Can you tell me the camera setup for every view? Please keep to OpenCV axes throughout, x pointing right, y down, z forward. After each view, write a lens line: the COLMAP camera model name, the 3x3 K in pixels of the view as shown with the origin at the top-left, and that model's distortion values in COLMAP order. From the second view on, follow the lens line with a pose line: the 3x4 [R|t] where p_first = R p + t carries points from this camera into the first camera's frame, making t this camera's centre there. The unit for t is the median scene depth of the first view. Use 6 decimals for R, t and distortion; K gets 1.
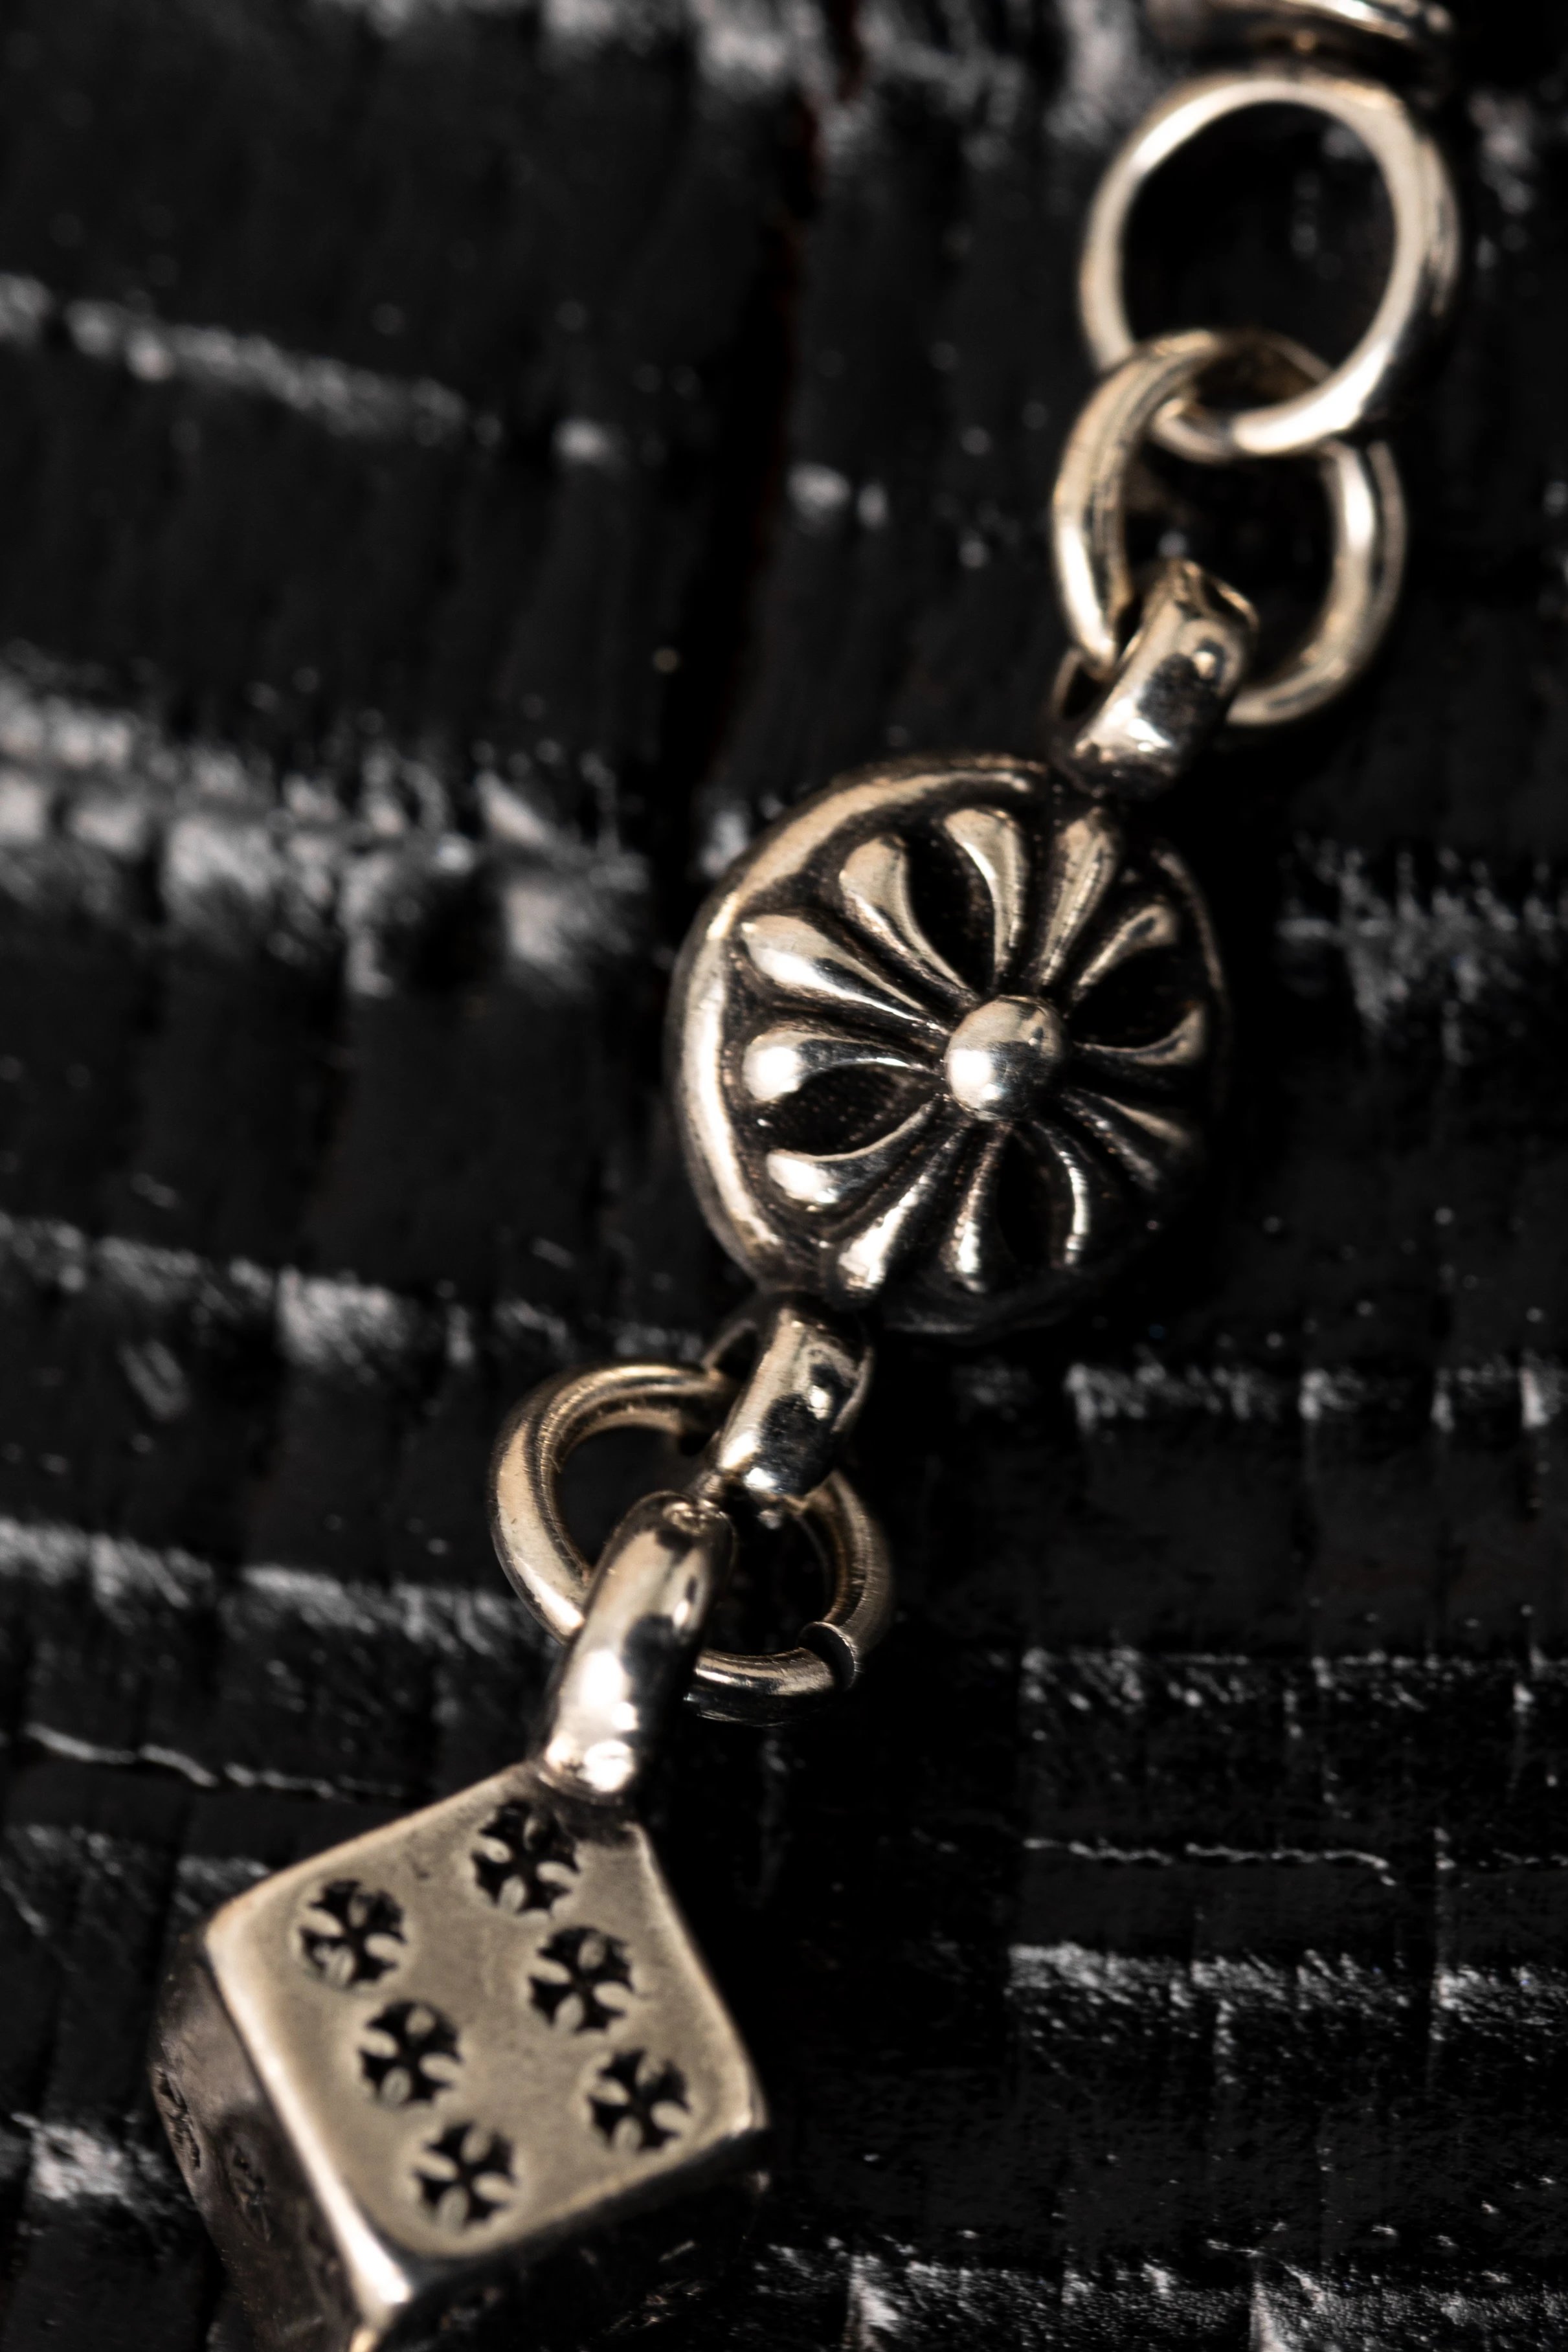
lens RADIAL K [[6915.9, 0, 789.8], [0, 6915.9, 1176.9], [0, 0, 1]] dist [-0.045608, 0.000000]
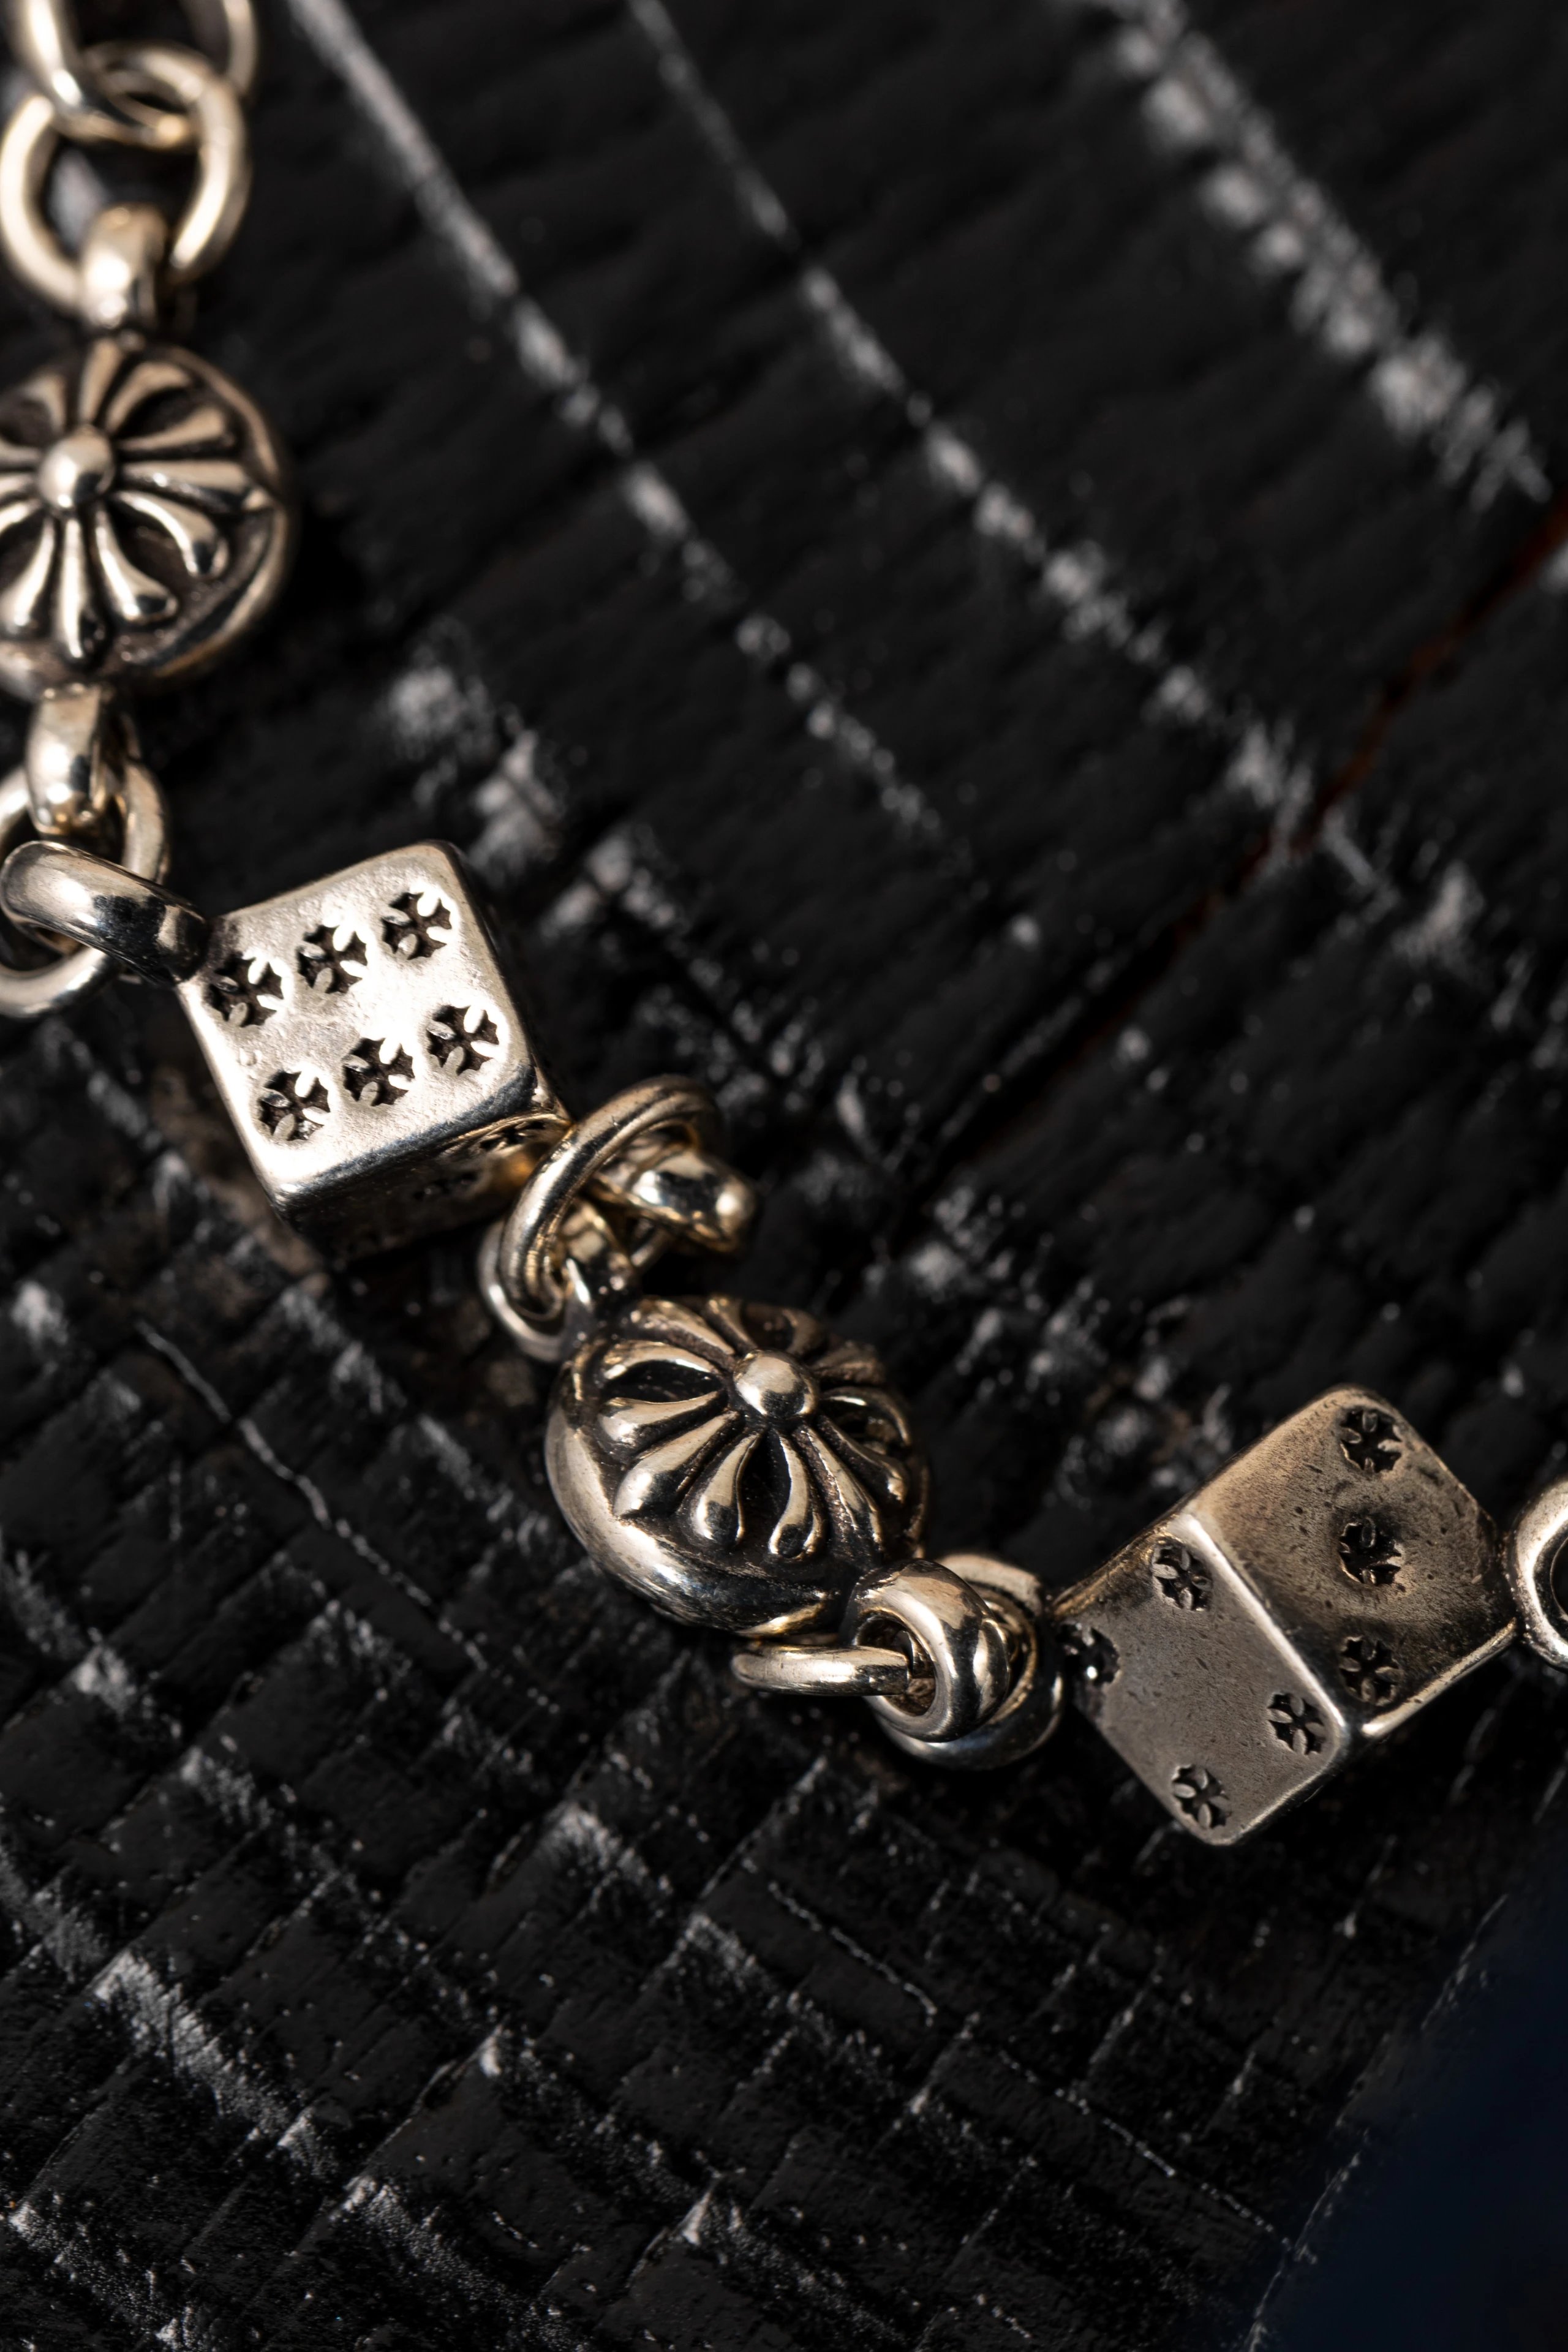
lens RADIAL K [[6915.9, 0, 781.7], [0, 6915.9, 1172.4], [0, 0, 1]] dist [-0.045608, 0.000000]
pose [[0.823786, 0.564774, -0.049070, 0.029286], [-0.563917, 0.825243, 0.031154, -0.079009], [0.058090, 0.002007, 0.998309, -0.500094]]
